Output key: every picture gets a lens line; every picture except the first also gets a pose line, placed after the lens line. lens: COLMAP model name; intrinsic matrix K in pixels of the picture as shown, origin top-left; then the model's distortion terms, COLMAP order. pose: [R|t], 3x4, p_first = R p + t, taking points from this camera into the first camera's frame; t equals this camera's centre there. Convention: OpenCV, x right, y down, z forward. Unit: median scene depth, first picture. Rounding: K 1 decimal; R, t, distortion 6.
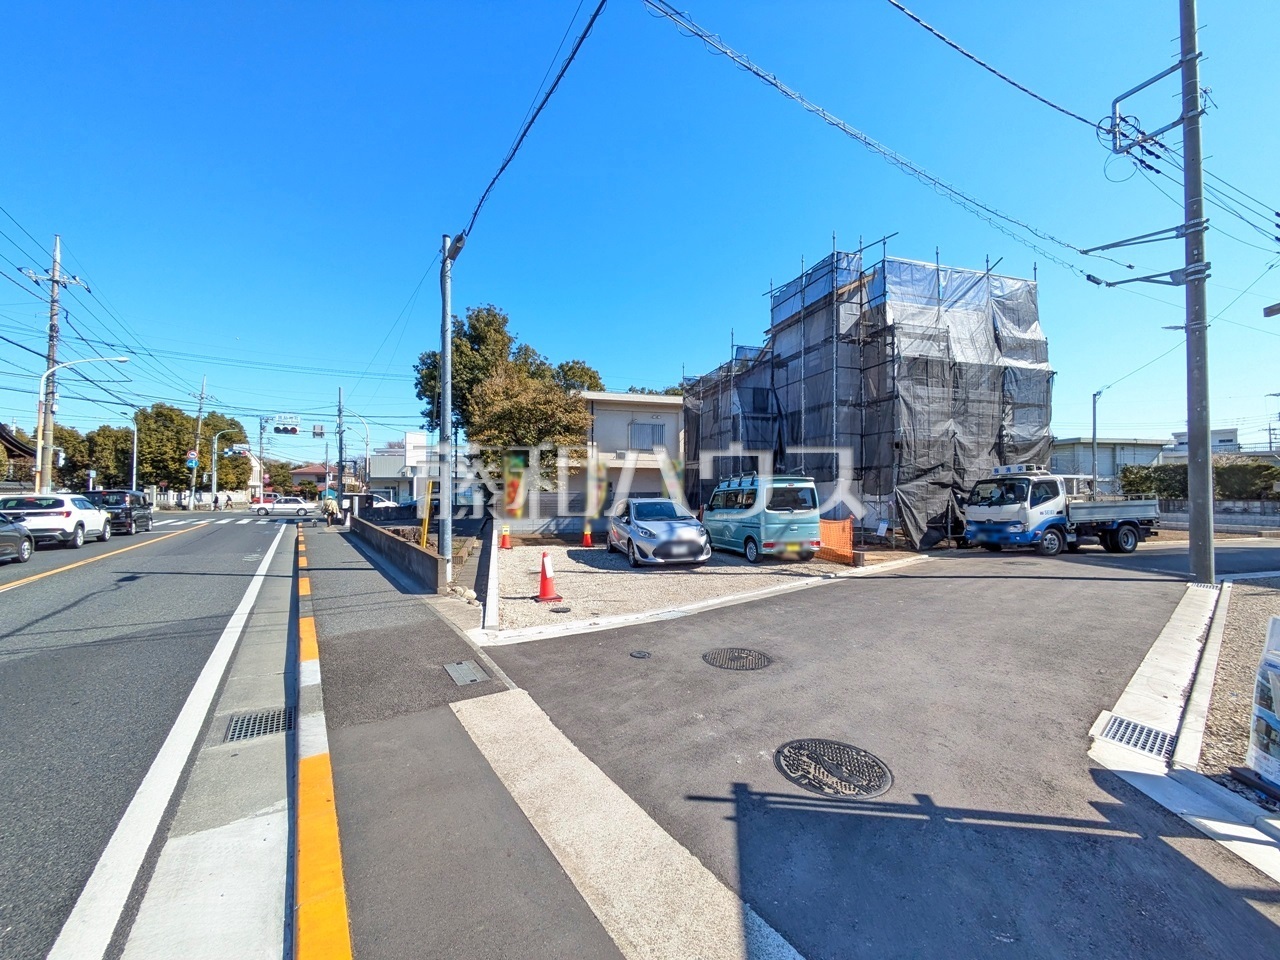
lens RADIAL K [[505.5, 0, 637.3], [0, 505.5, 481.7], [0, 0, 1]] dist [-0.001994, 0.001229]
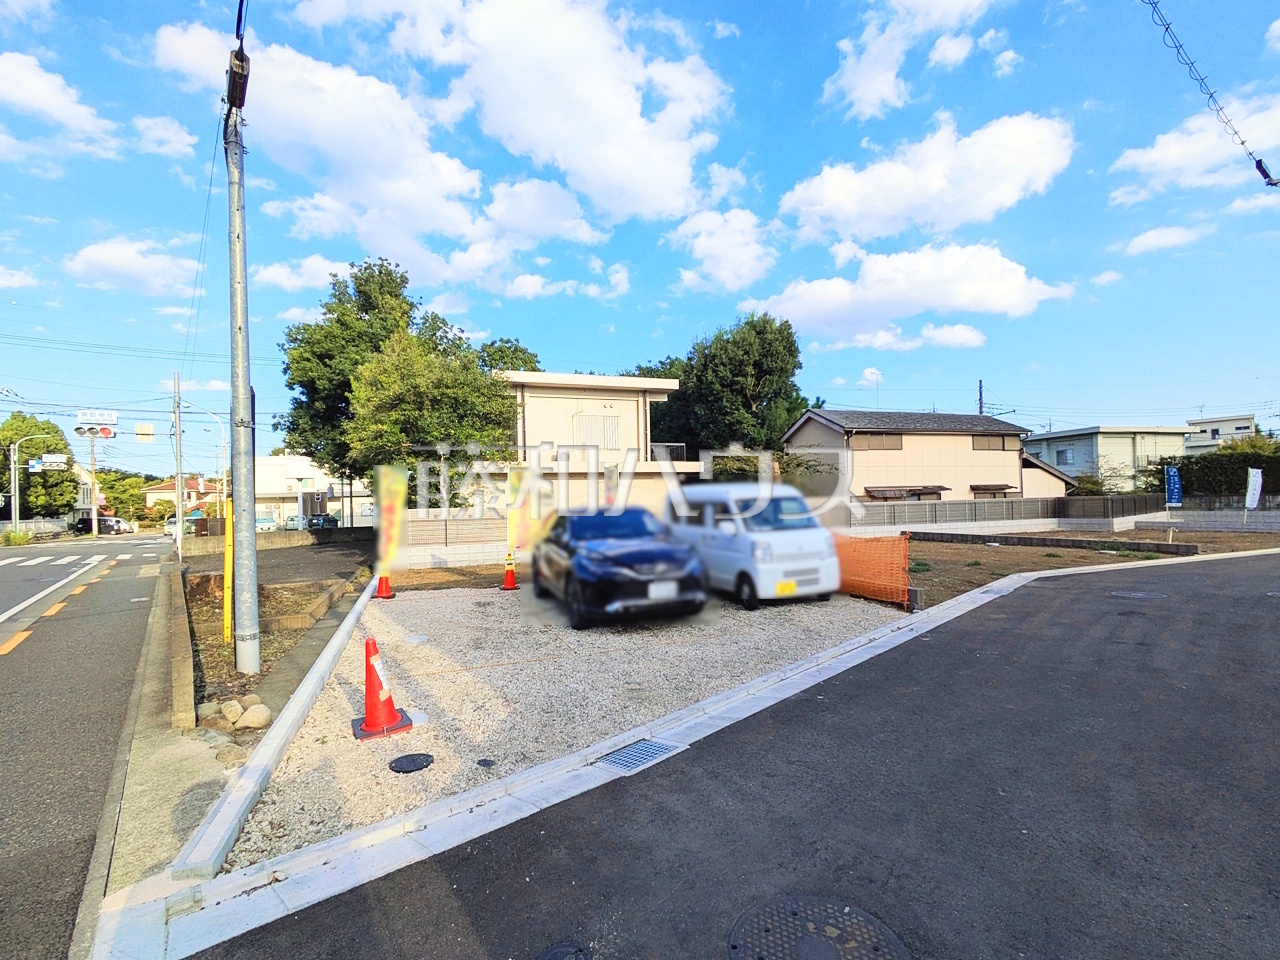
lens RADIAL K [[591.0, 0, 643.5], [0, 591.0, 495.8], [0, 0, 1]] dist [-0.007551, 0.003566]
pose [[0.995640, -0.027302, 0.089197, 0.010233], [0.026332, 0.999581, 0.012033, -0.000835], [-0.089488, -0.009632, 0.995941, 0.163306]]
